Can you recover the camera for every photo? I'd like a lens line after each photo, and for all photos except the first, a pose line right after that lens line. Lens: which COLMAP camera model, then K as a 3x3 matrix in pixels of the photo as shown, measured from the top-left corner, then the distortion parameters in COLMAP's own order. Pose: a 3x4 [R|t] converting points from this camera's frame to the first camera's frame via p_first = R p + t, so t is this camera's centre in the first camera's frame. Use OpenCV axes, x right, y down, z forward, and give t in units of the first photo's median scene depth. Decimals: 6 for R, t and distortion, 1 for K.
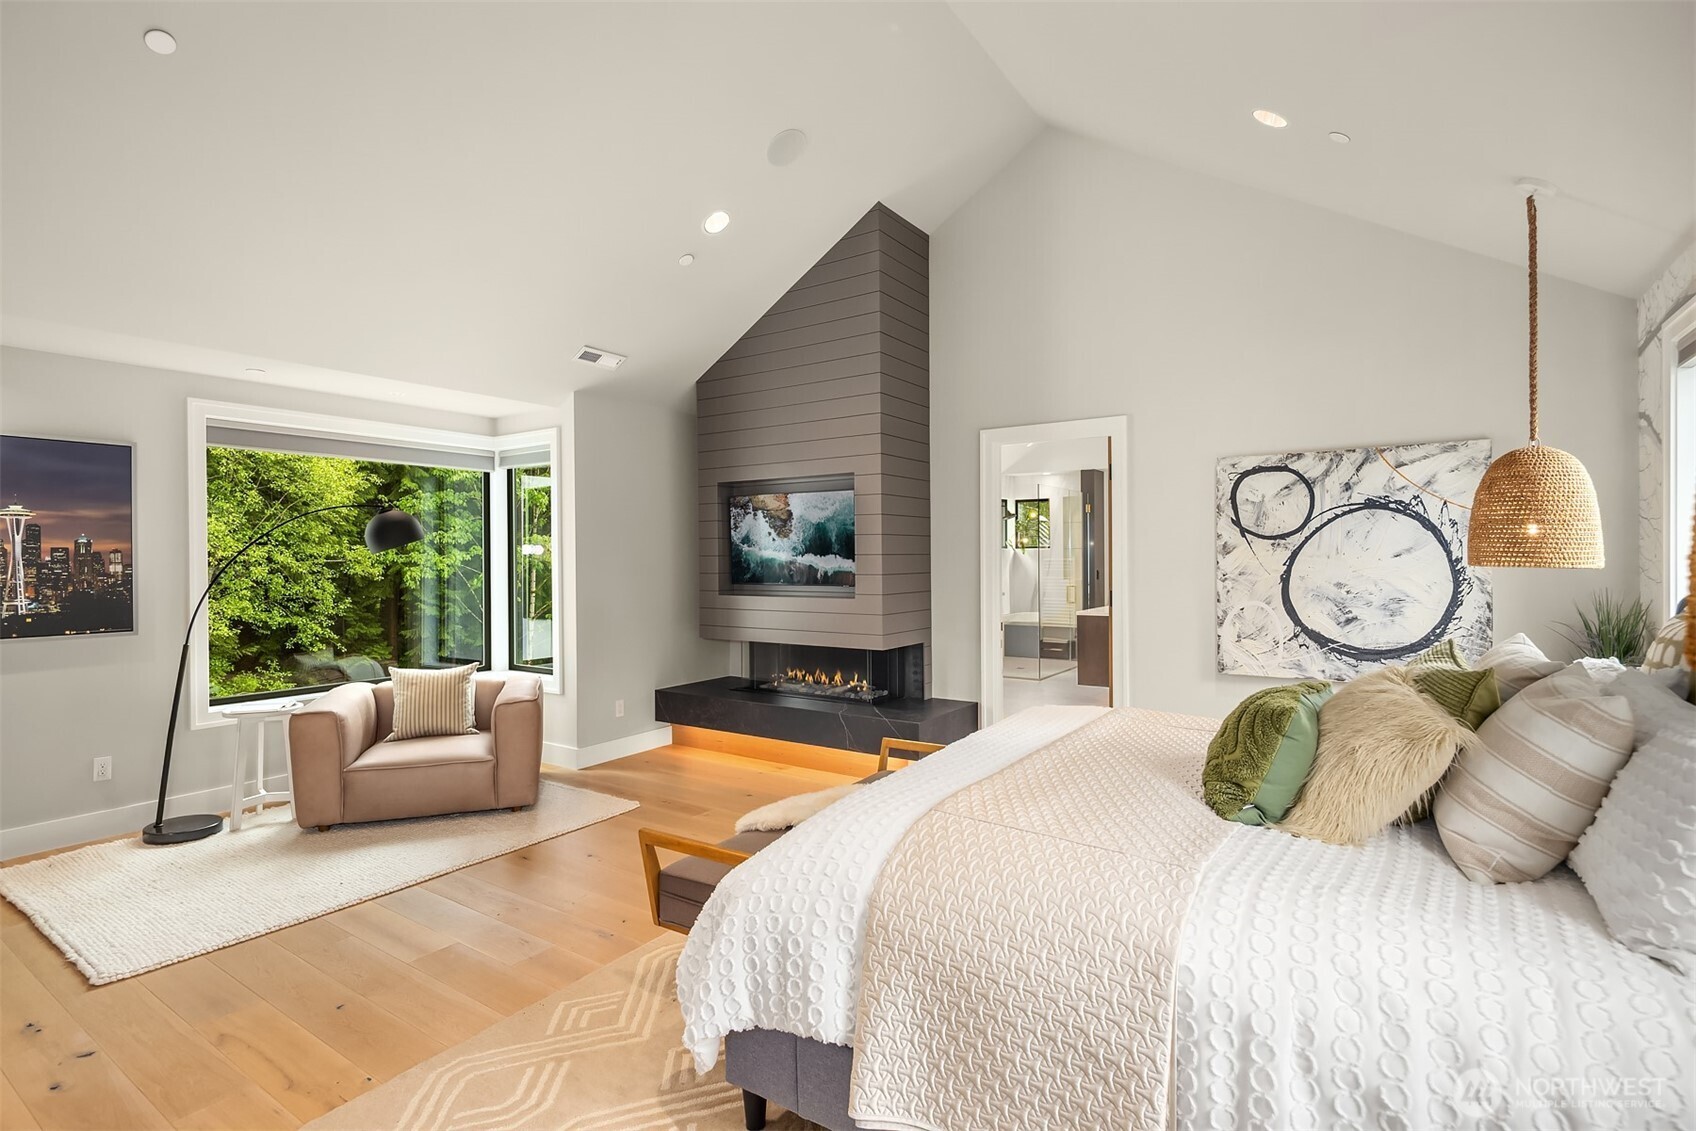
lens RADIAL K [[818.2, 0, 850.3], [0, 818.2, 563.3], [0, 0, 1]] dist [0.001195, 0.000311]
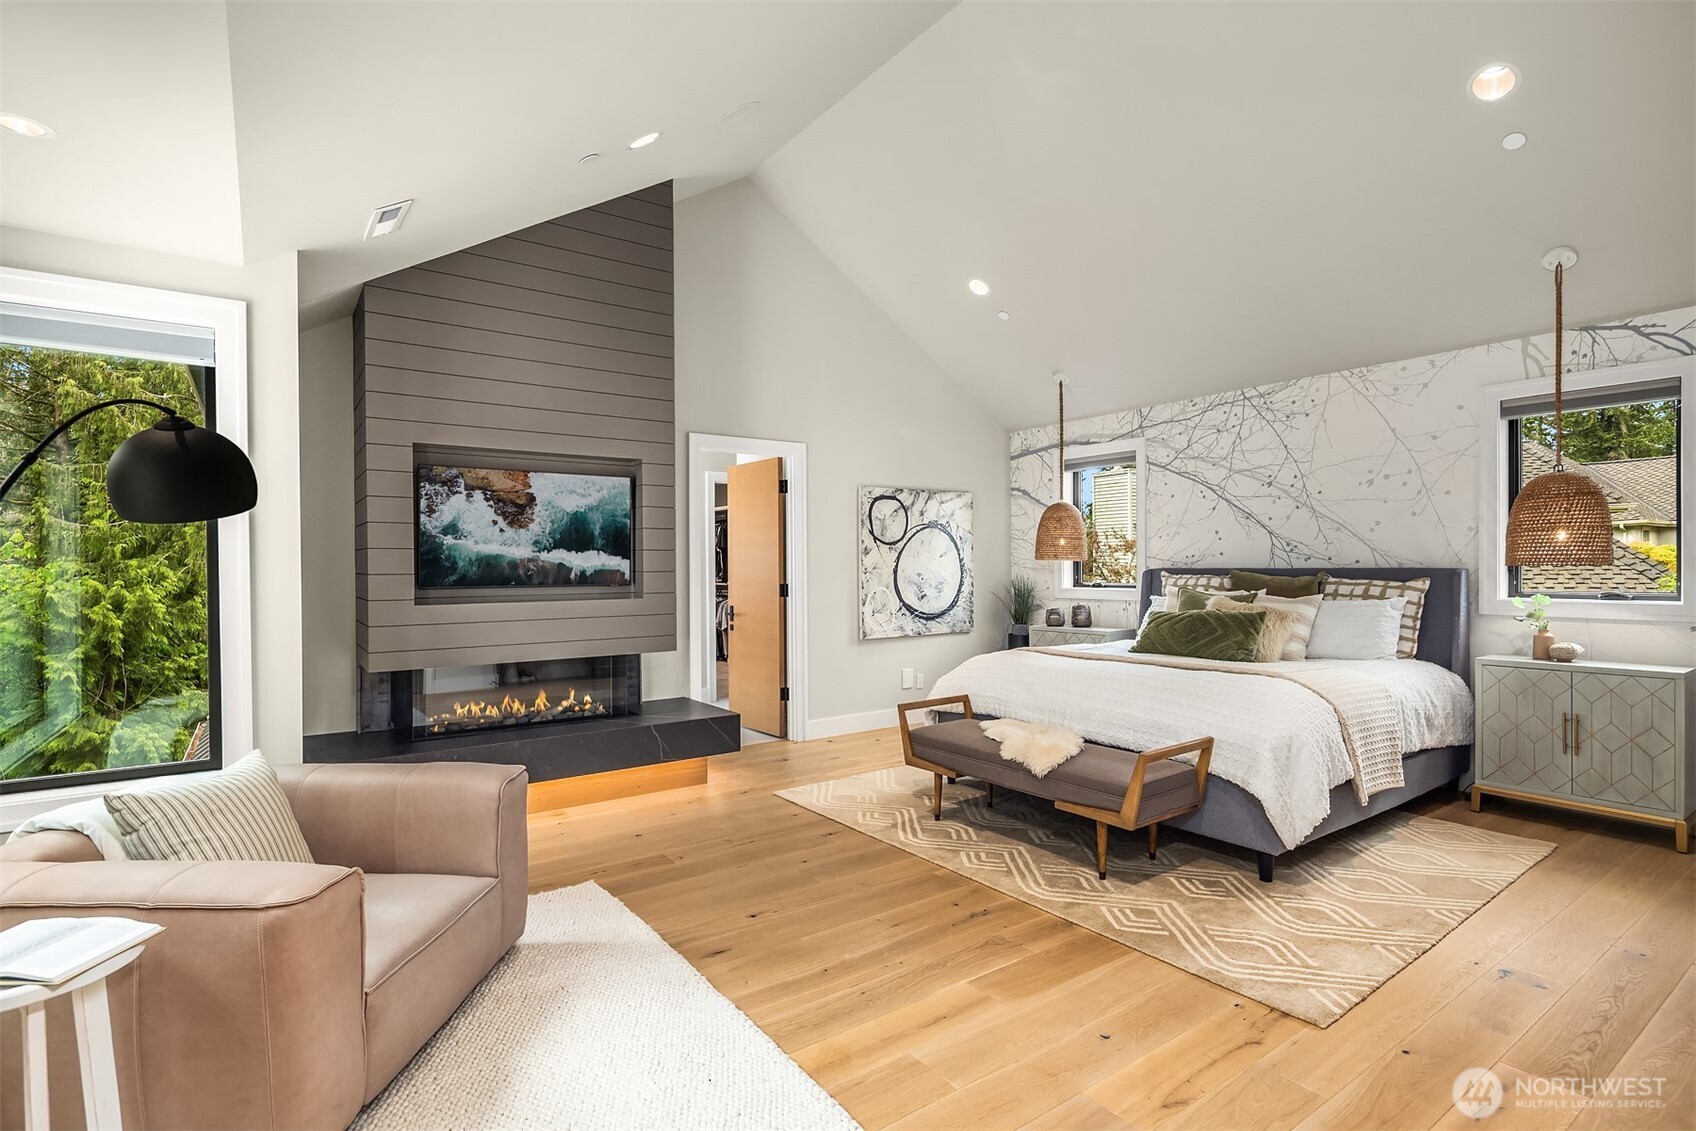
lens RADIAL K [[818.2, 0, 850.3], [0, 818.2, 563.3], [0, 0, 1]] dist [0.001195, 0.000311]
pose [[0.348843, 0.007511, 0.937151, -0.818687], [0.017092, 0.999751, -0.014375, 0.022094], [-0.937025, 0.021032, 0.348627, 0.497548]]
